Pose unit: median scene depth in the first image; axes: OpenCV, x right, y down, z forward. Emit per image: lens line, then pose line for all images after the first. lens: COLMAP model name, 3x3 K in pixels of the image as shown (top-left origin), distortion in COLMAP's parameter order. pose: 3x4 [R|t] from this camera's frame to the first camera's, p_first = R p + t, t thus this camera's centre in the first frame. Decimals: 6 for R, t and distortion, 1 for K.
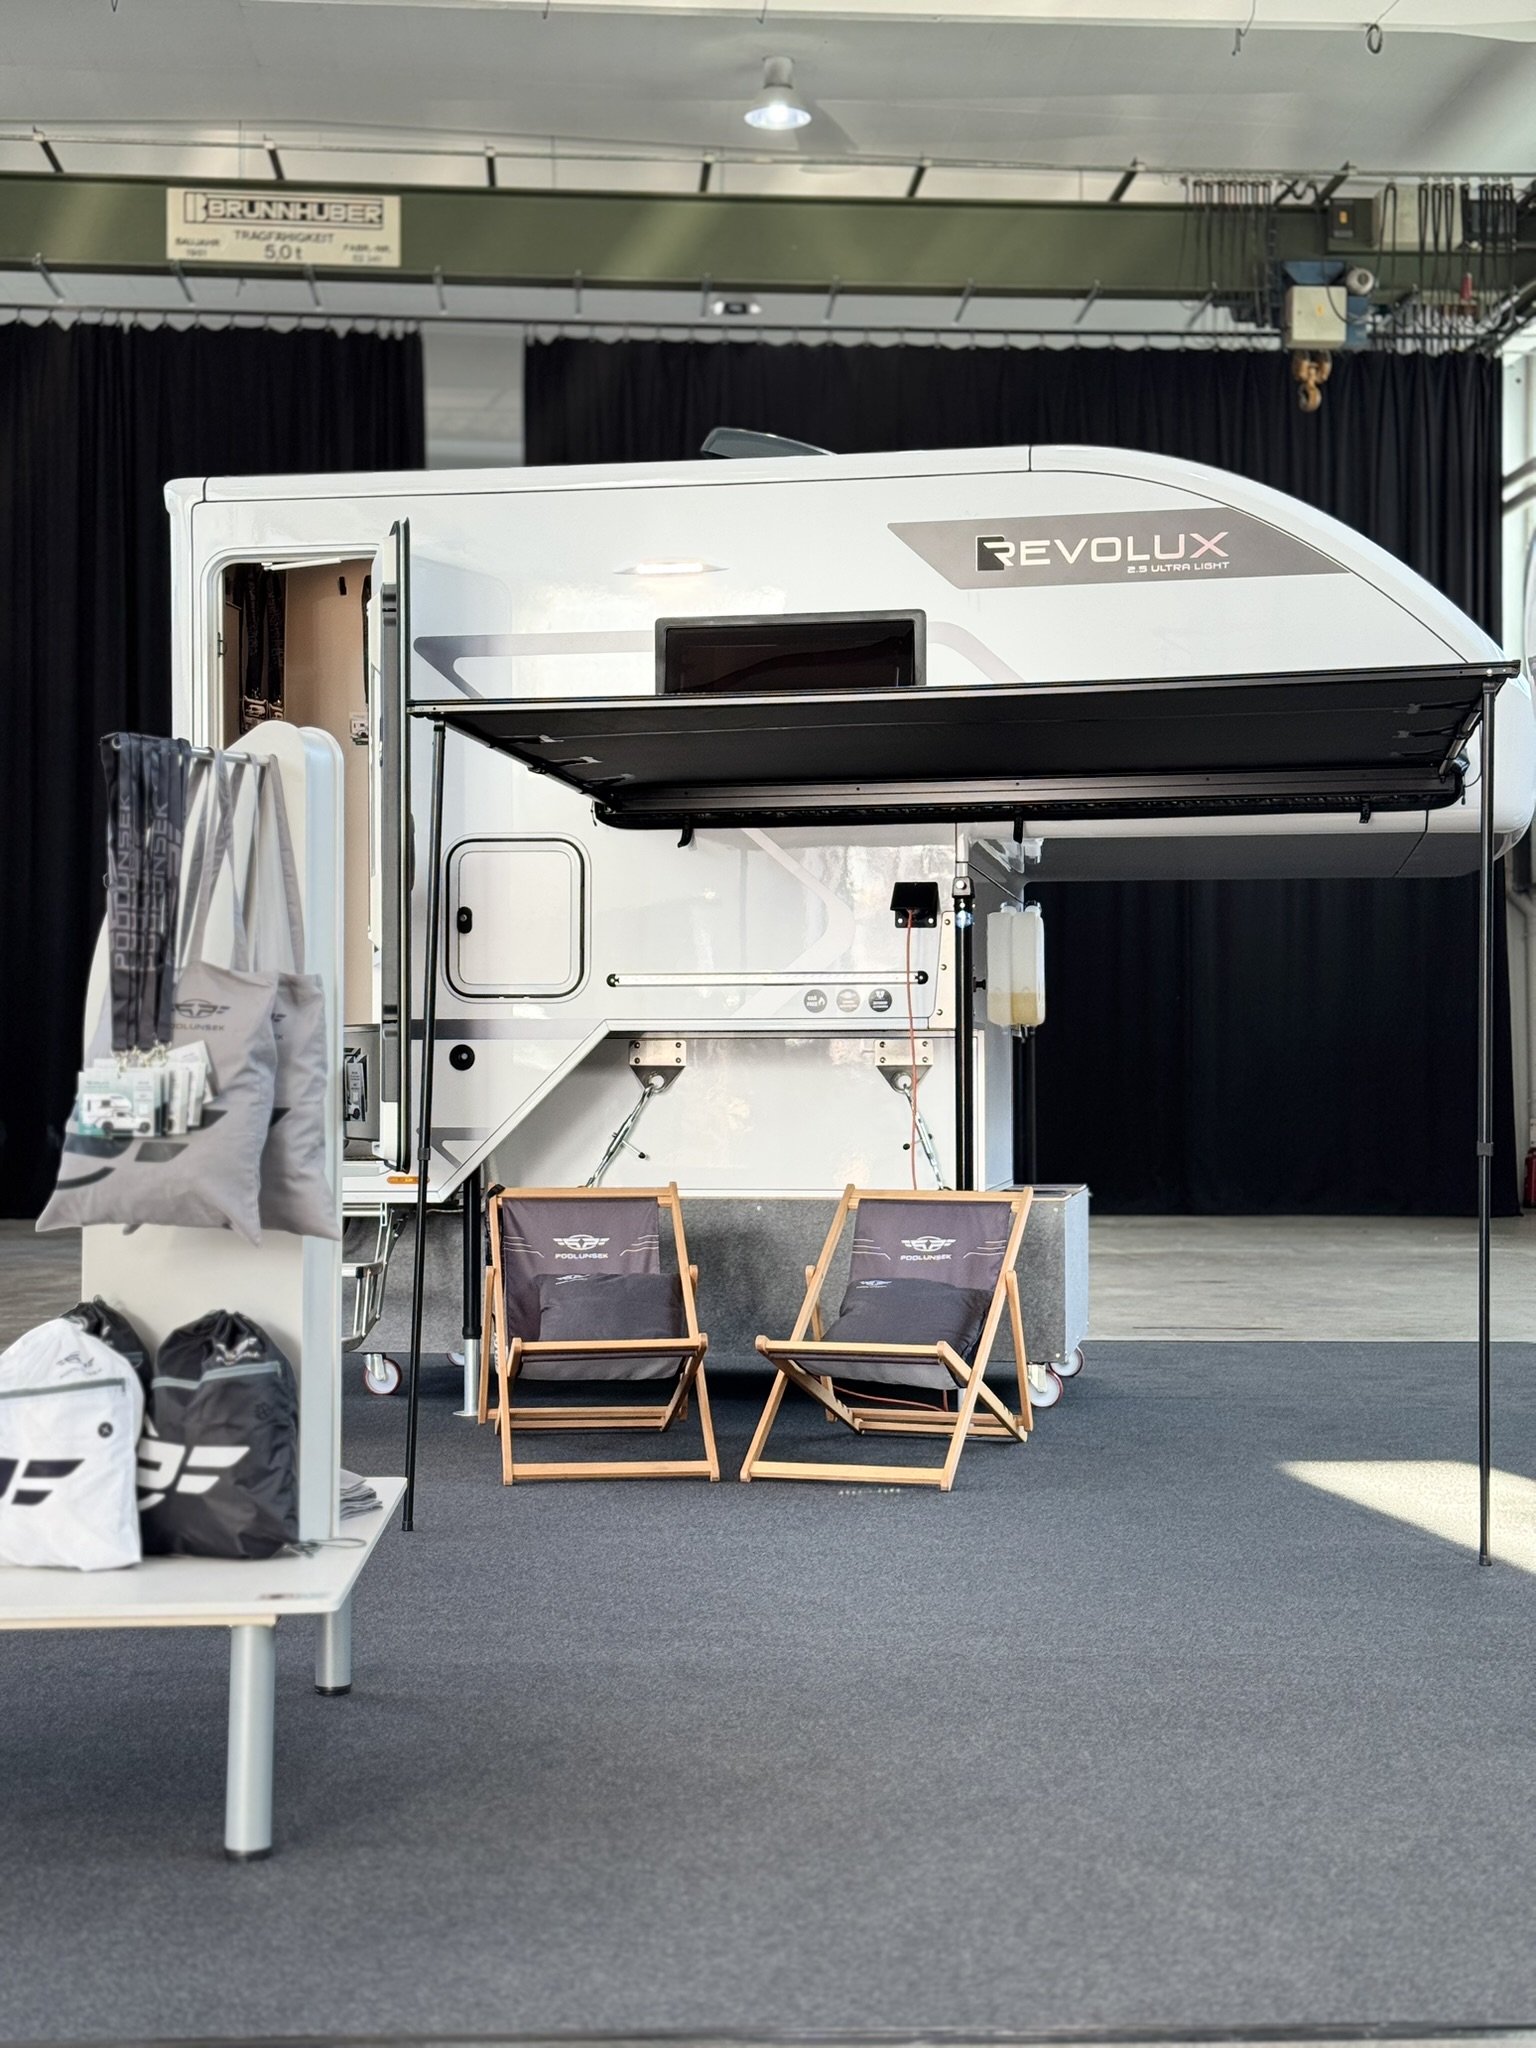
lens RADIAL K [[2804.4, 0, 768.0], [0, 2804.4, 1024.0], [0, 0, 1]] dist [0.100088, 0.008369]
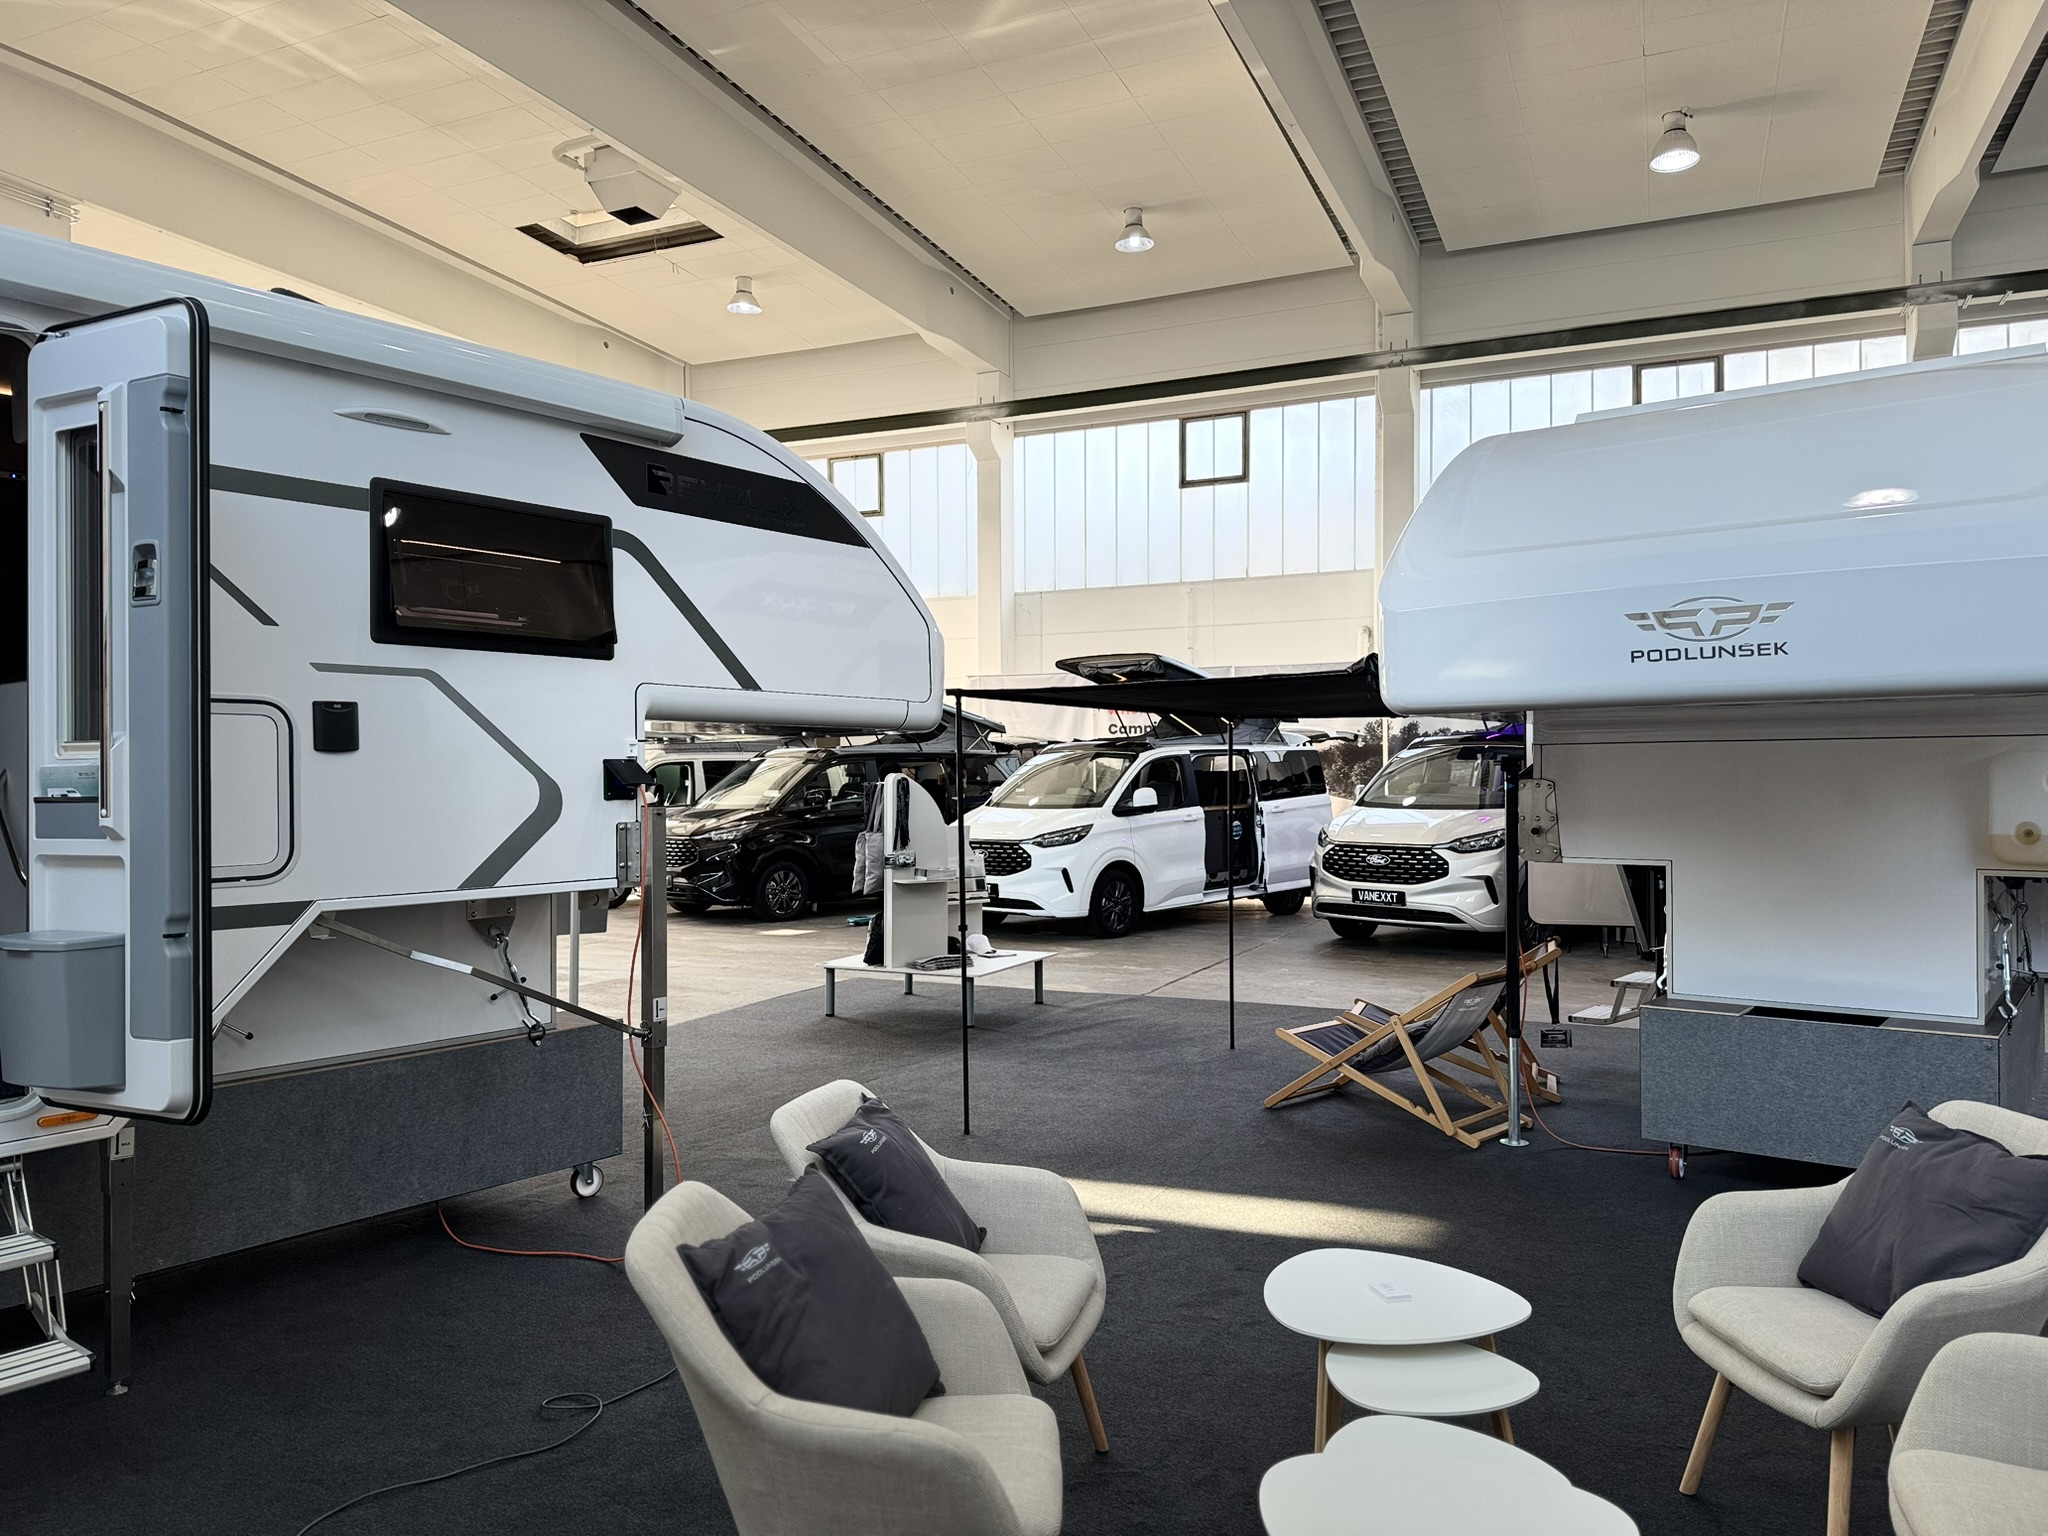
lens RADIAL K [[1417.6, 0, 1022.2], [0, 1417.6, 799.1], [0, 0, 1]] dist [-0.002600, -0.003219]
pose [[0.465678, -0.004793, 0.884941, -0.368298], [-0.005393, 0.999951, 0.008253, -0.041142], [-0.884938, -0.008616, 0.465630, 0.594315]]
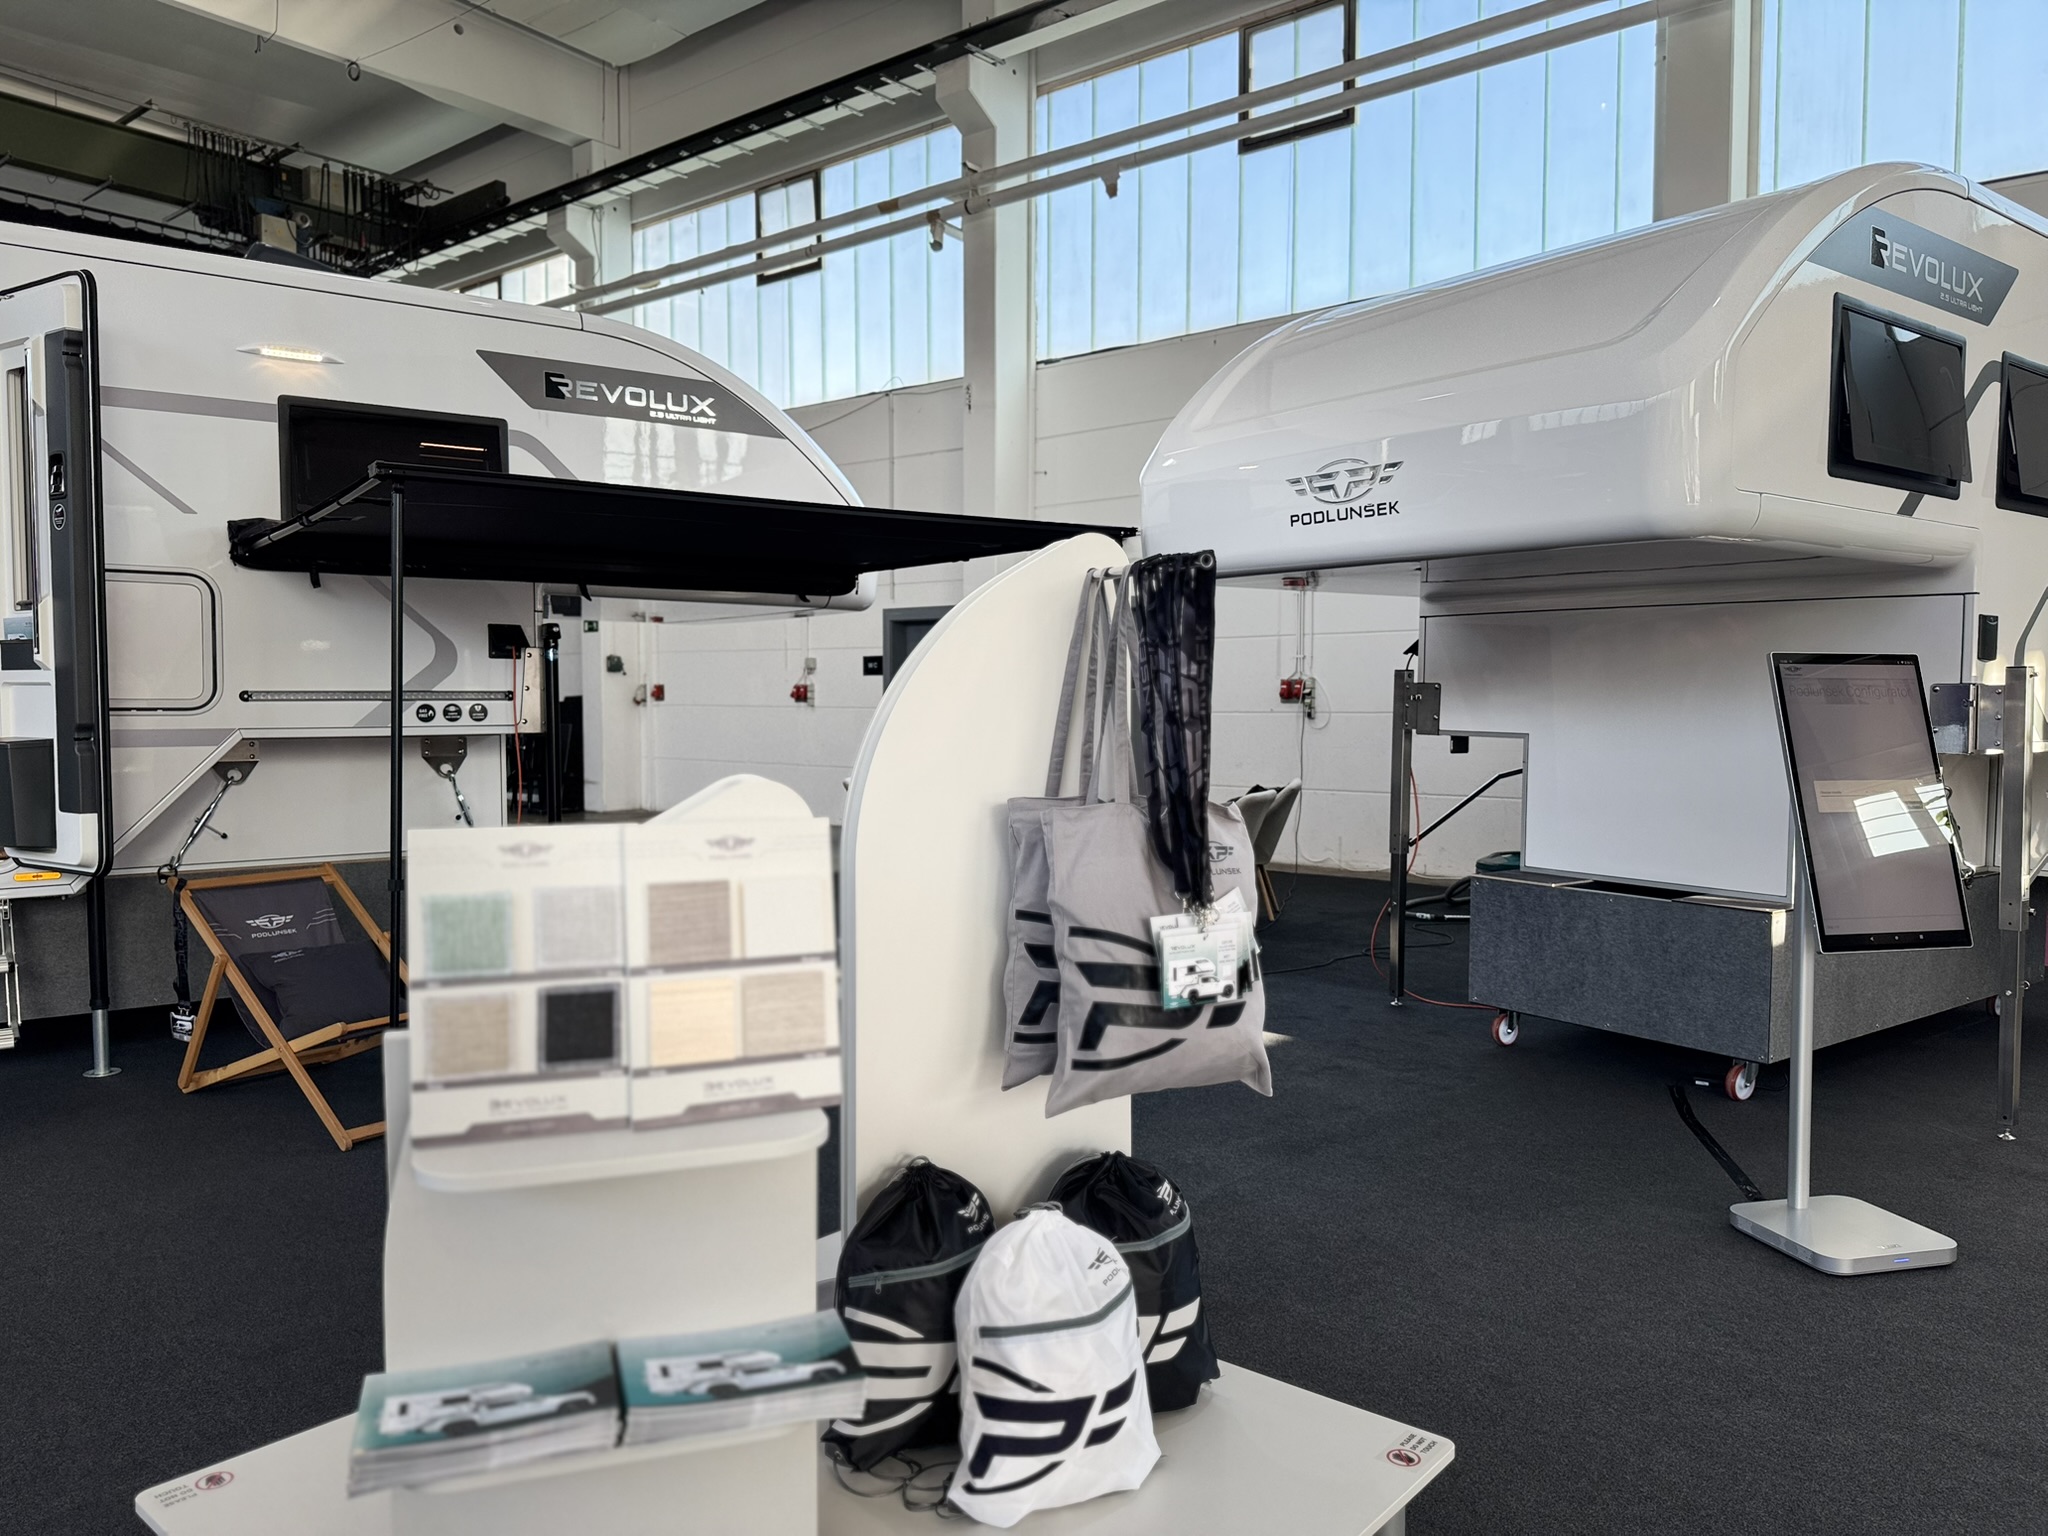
lens RADIAL K [[1416.4, 0, 1024.0], [0, 1416.4, 768.0], [0, 0, 1]] dist [0.038043, -0.061459]
pose [[0.678920, -0.036520, 0.733304, -0.281111], [-0.015388, 0.997835, 0.063941, -0.029321], [-0.734051, -0.054695, 0.676888, 0.353424]]
